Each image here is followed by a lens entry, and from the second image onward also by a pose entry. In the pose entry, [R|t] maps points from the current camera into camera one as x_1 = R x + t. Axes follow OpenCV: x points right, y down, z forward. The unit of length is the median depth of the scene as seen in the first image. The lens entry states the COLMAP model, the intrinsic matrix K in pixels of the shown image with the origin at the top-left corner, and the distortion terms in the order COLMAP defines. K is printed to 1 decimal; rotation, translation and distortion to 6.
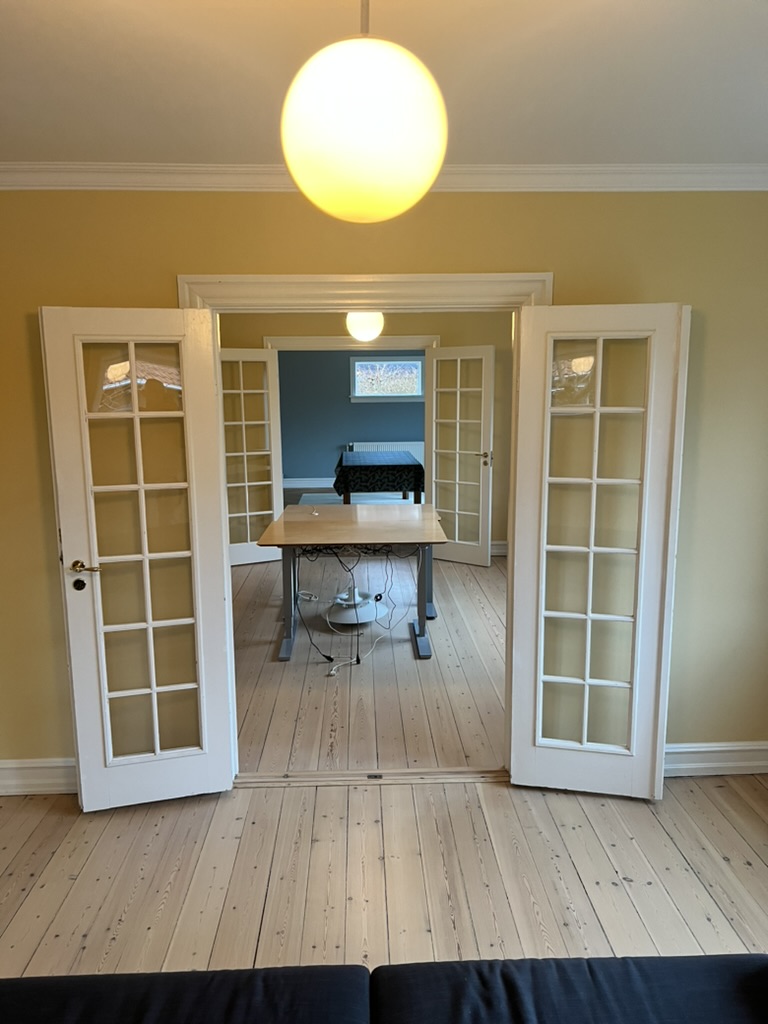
lens RADIAL K [[772.1, 0, 382.7], [0, 772.1, 514.0], [0, 0, 1]] dist [0.007809, 0.003606]
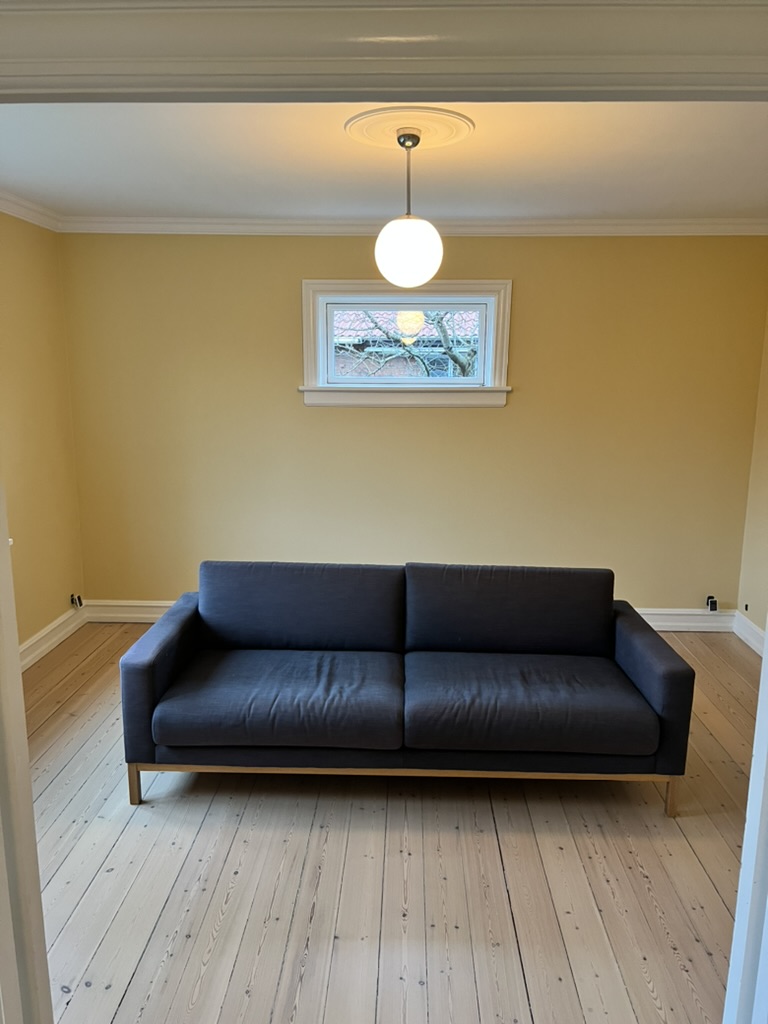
lens RADIAL K [[772.1, 0, 385.6], [0, 772.1, 507.0], [0, 0, 1]] dist [0.007809, 0.003606]
pose [[-0.998175, -0.010207, 0.059516, -0.048560], [0.010160, 0.943169, 0.332159, -0.255150], [-0.059524, 0.332157, -0.941344, 1.649043]]
